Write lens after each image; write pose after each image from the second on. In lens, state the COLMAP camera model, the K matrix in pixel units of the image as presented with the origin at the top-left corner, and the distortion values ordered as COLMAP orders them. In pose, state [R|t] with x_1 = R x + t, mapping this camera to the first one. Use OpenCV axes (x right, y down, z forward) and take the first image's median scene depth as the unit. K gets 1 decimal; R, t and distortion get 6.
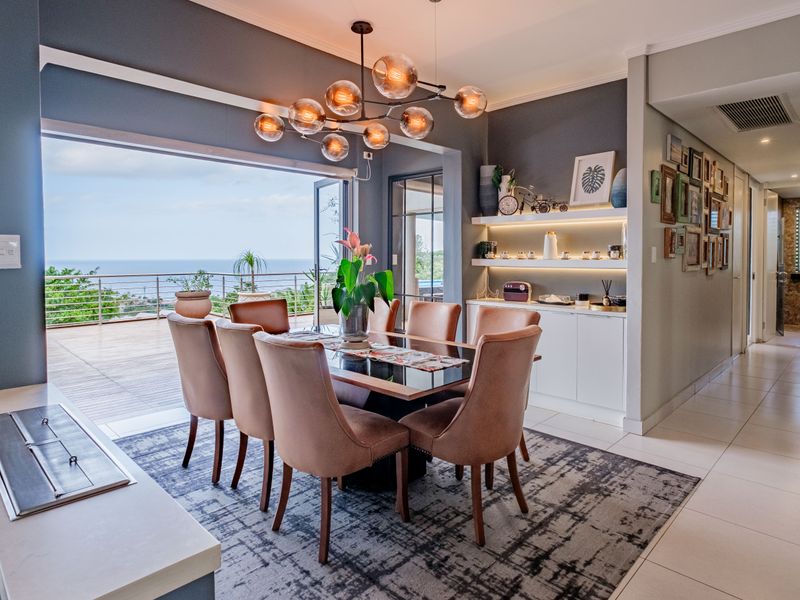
lens RADIAL K [[467.2, 0, 407.0], [0, 467.2, 265.8], [0, 0, 1]] dist [-0.002669, -0.001324]
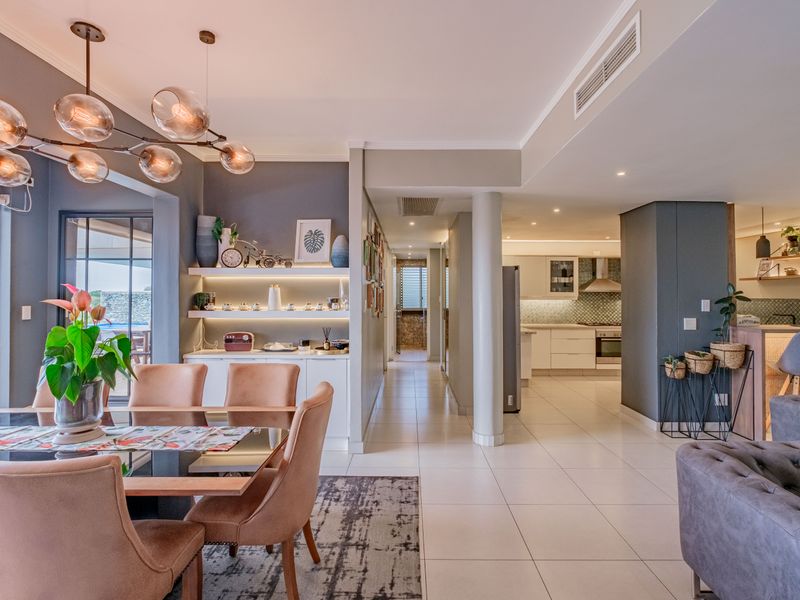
lens RADIAL K [[412.0, 0, 401.8], [0, 412.0, 291.2], [0, 0, 1]] dist [0.000852, -0.000495]
pose [[0.731290, 0.001225, 0.682065, -0.157105], [0.020961, 0.999486, -0.024269, -0.034362], [-0.681744, 0.032045, 0.730888, 0.115901]]
